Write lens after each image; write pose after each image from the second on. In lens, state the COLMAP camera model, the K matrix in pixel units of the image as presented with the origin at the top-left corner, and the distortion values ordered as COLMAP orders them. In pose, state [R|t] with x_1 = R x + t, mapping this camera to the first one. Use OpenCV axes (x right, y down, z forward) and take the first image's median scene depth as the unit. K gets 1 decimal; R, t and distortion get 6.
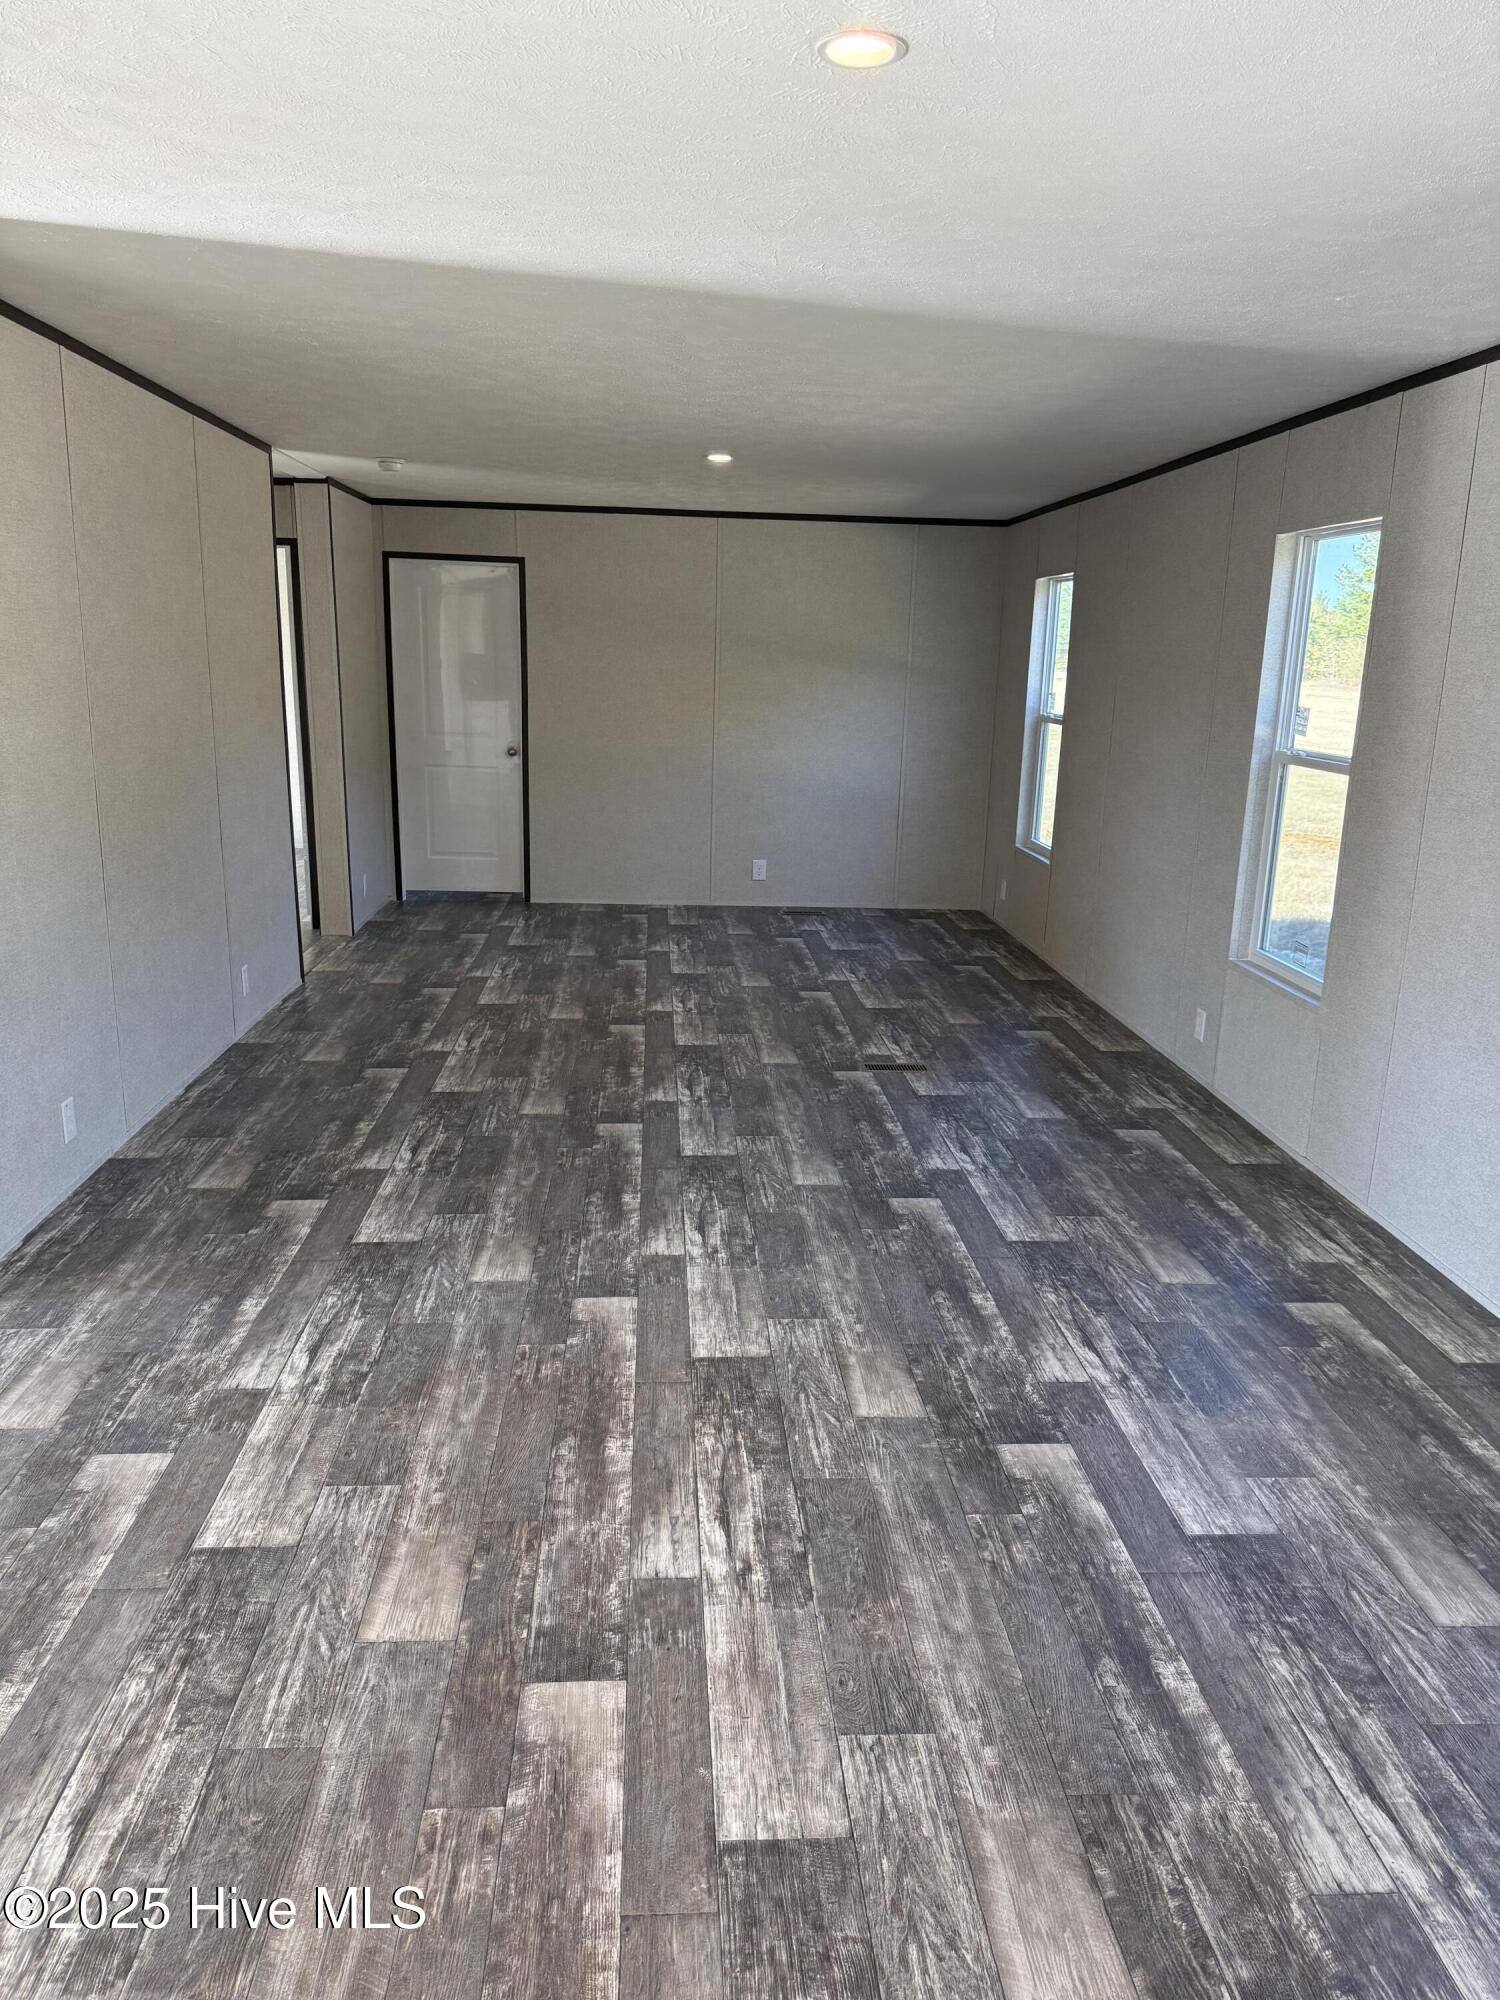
lens RADIAL K [[1426.7, 0, 743.0], [0, 1426.7, 1004.5], [0, 0, 1]] dist [0.034270, -0.035737]
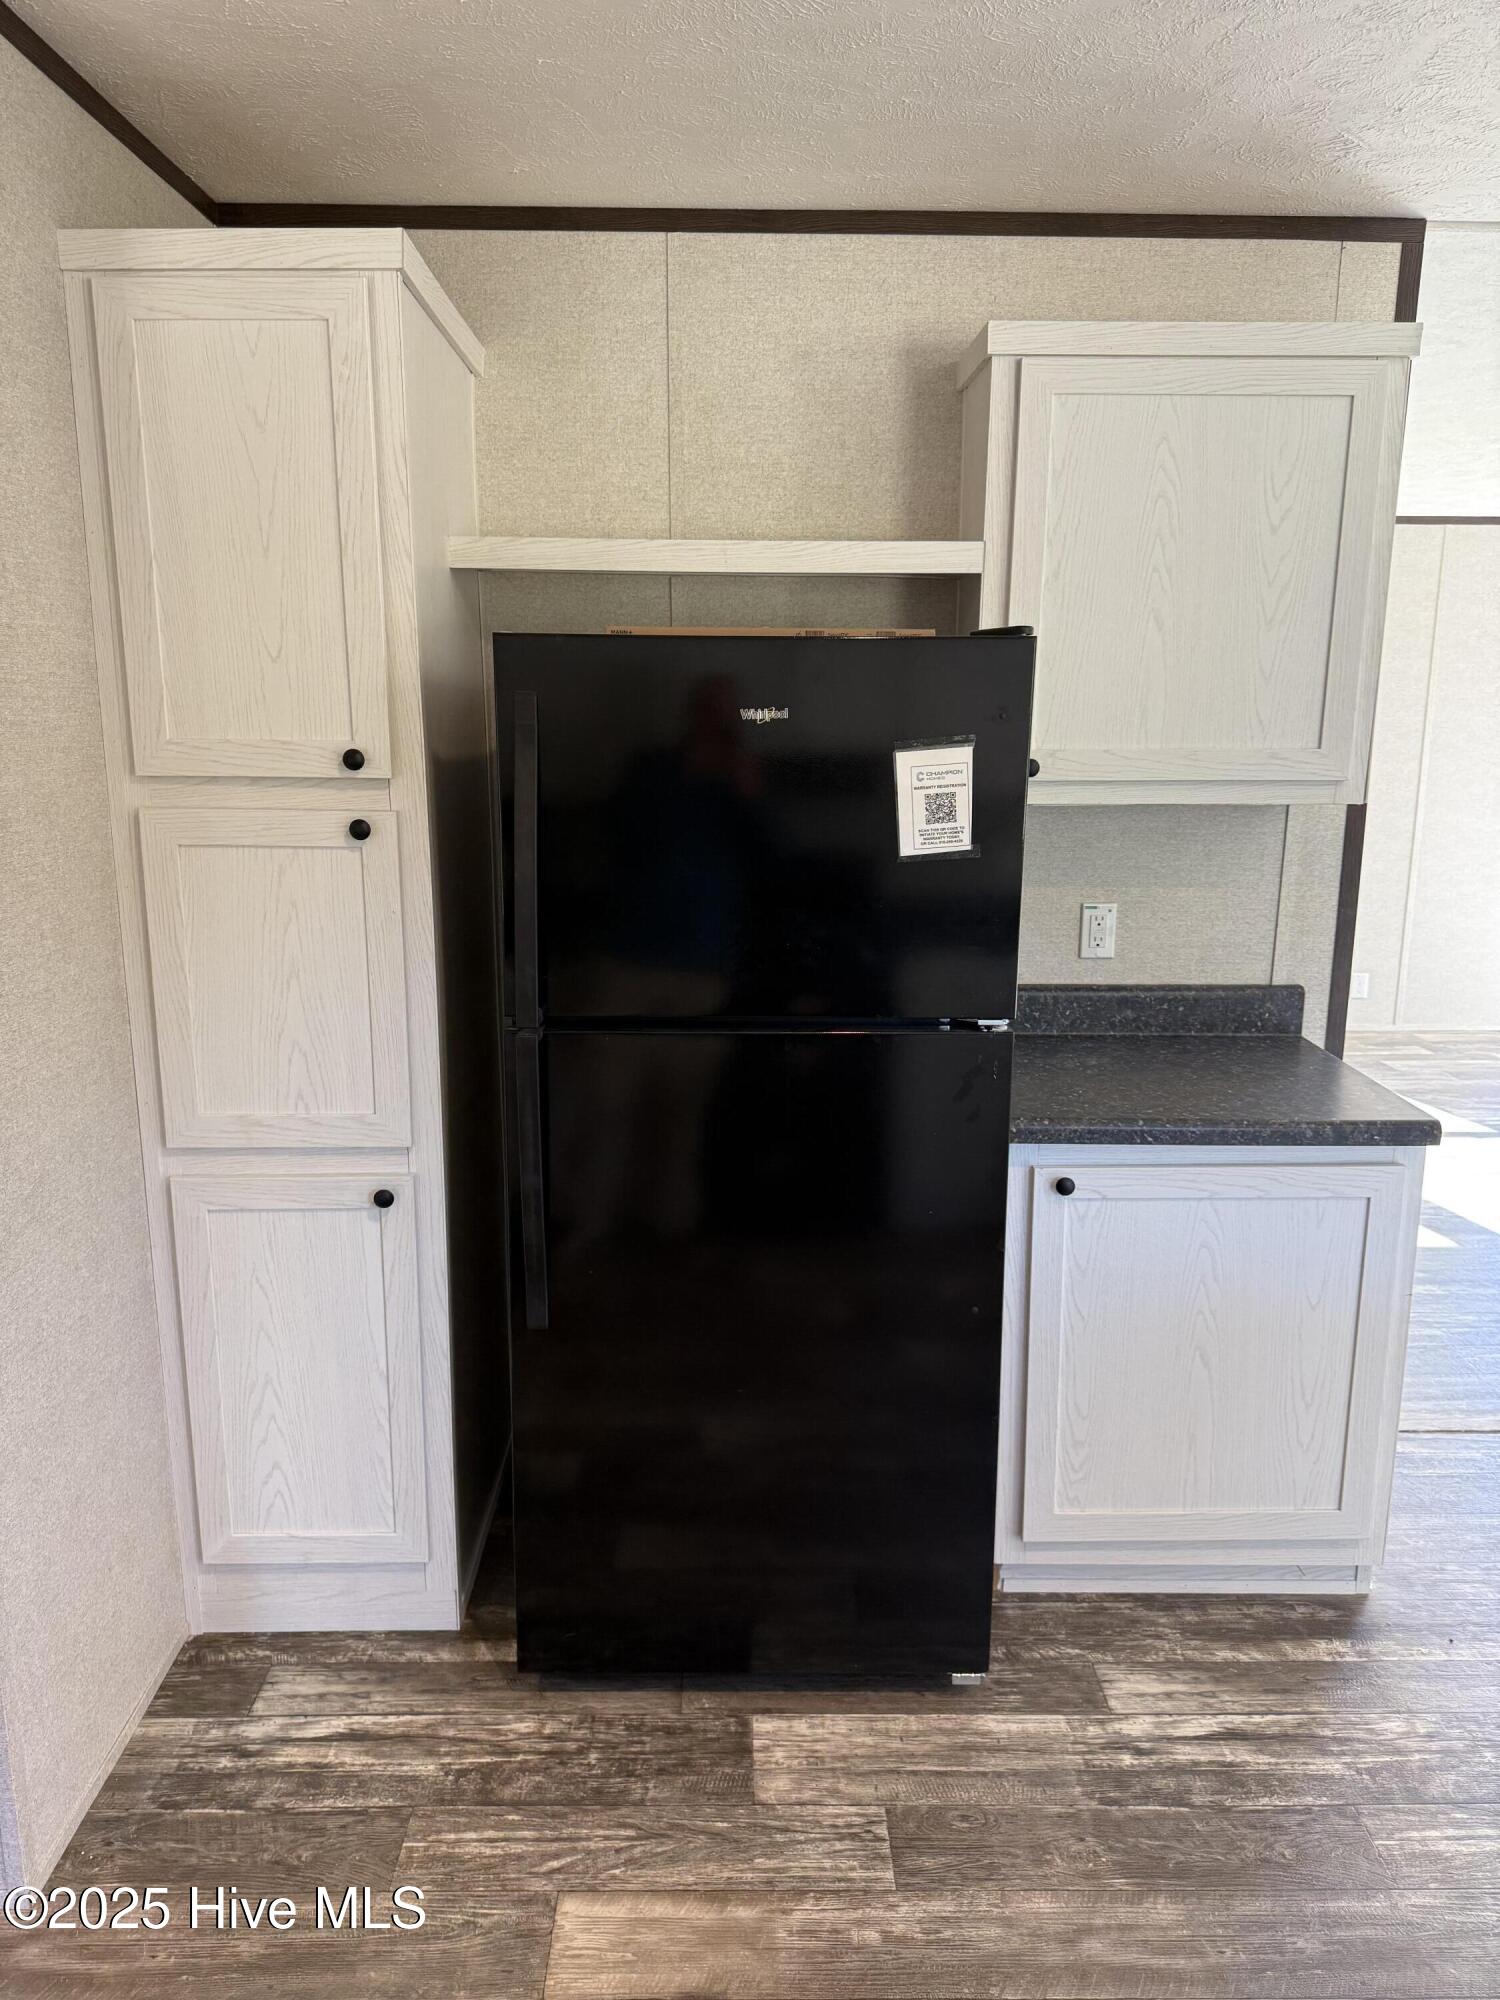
lens RADIAL K [[1426.7, 0, 752.6], [0, 1426.7, 977.7], [0, 0, 1]] dist [0.034270, -0.035737]
pose [[-0.048181, 0.160561, -0.985849, 1.147690], [-0.245987, 0.954689, 0.167508, -0.200291], [0.968075, 0.250577, -0.006502, 0.959347]]
